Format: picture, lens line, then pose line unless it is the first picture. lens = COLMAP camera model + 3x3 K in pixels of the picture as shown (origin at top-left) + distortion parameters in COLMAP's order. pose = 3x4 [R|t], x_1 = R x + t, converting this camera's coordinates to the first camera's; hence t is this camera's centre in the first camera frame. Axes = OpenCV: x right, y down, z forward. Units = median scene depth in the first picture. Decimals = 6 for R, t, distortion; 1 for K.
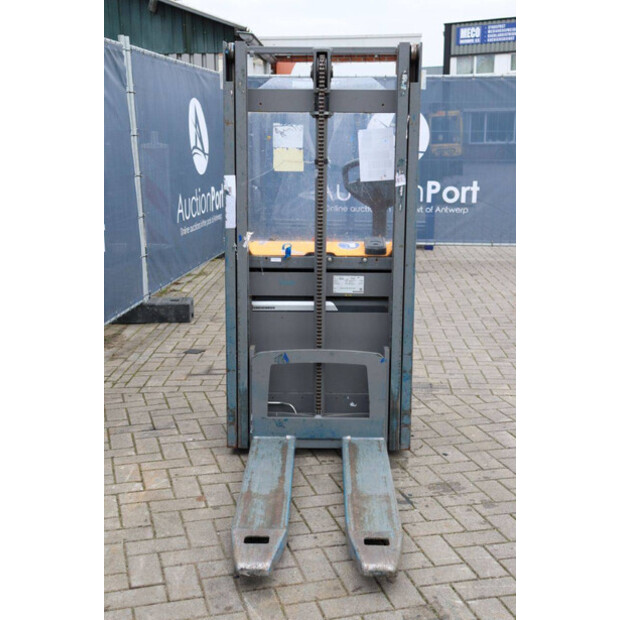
lens RADIAL K [[897.7, 0, 308.5], [0, 897.7, 315.6], [0, 0, 1]] dist [0.087872, 0.000000]
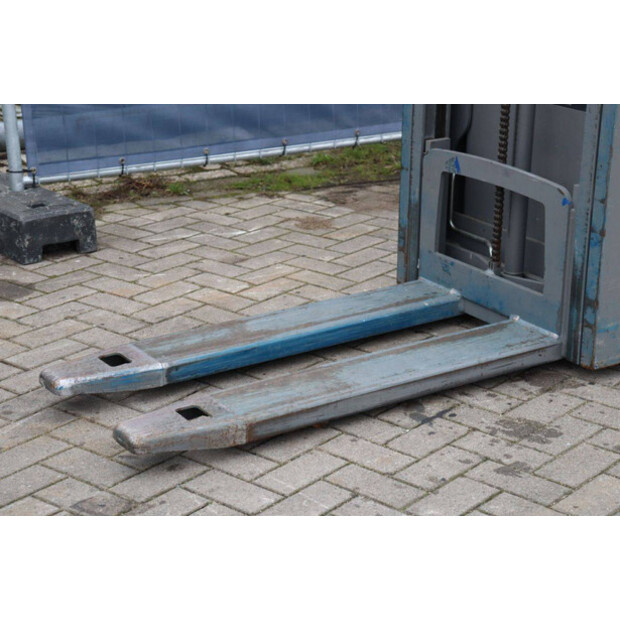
lens RADIAL K [[1444.4, 0, 314.3], [0, 1444.4, 312.0], [0, 0, 1]] dist [0.392151, 0.000000]
pose [[0.571804, 0.274896, -0.772963, 0.726276], [-0.162858, 0.961474, 0.221462, -0.062355], [0.804063, -0.000750, 0.594544, 0.318008]]
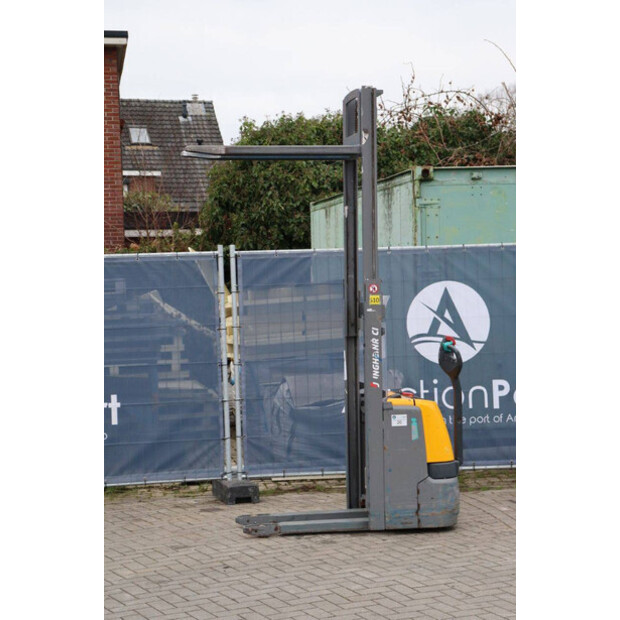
lens RADIAL K [[1444.4, 0, 311.7], [0, 1444.4, 310.0], [0, 0, 1]] dist [0.392151, 0.000000]
pose [[0.192581, 0.016845, -0.981136, 2.602295], [-0.166412, 0.985931, -0.015737, -0.172527], [0.967068, 0.166303, 0.192675, 0.359636]]
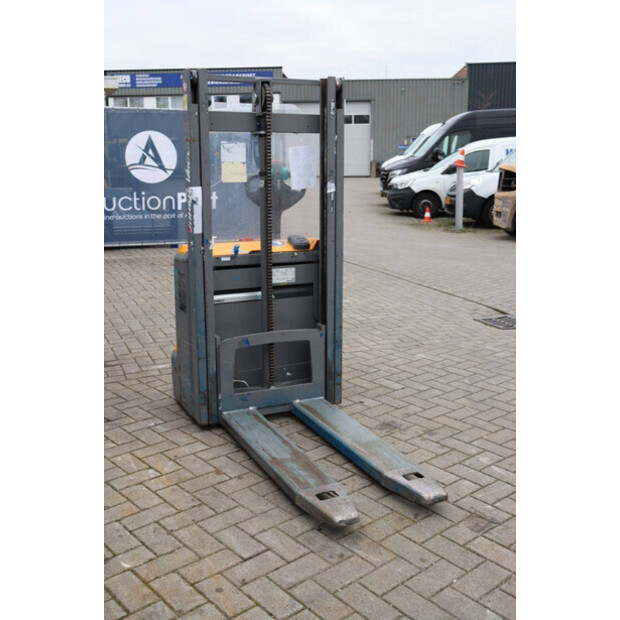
lens RADIAL K [[688.1, 0, 308.5], [0, 688.1, 319.0], [0, 0, 1]] dist [-0.050091, 0.000000]
pose [[0.899222, -0.102937, 0.425211, -0.330930], [0.088948, 0.994642, 0.052683, -0.022832], [-0.428356, -0.009552, 0.903560, 0.155128]]
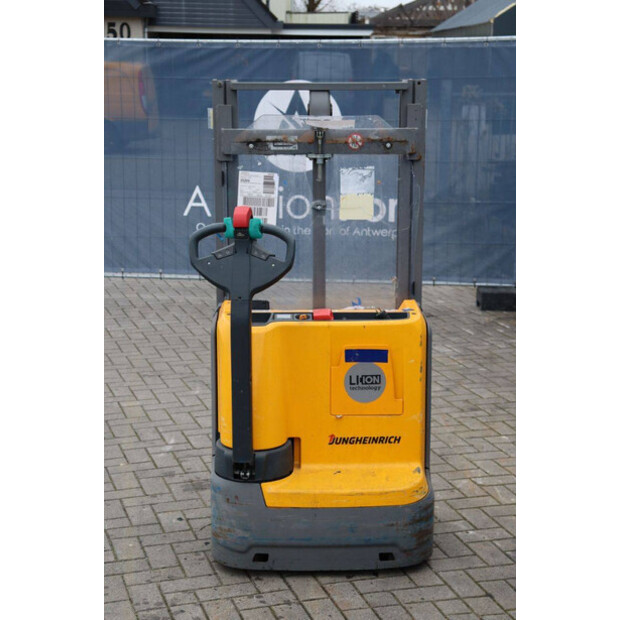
lens RADIAL K [[1185.6, 0, 309.2], [0, 1185.6, 308.0], [0, 0, 1]] dist [0.201494, 0.000000]
pose [[-0.999034, 0.003388, -0.043819, 0.076041], [-0.013901, 0.921486, 0.388162, -0.533198], [0.041694, 0.388396, -0.920549, 2.108336]]
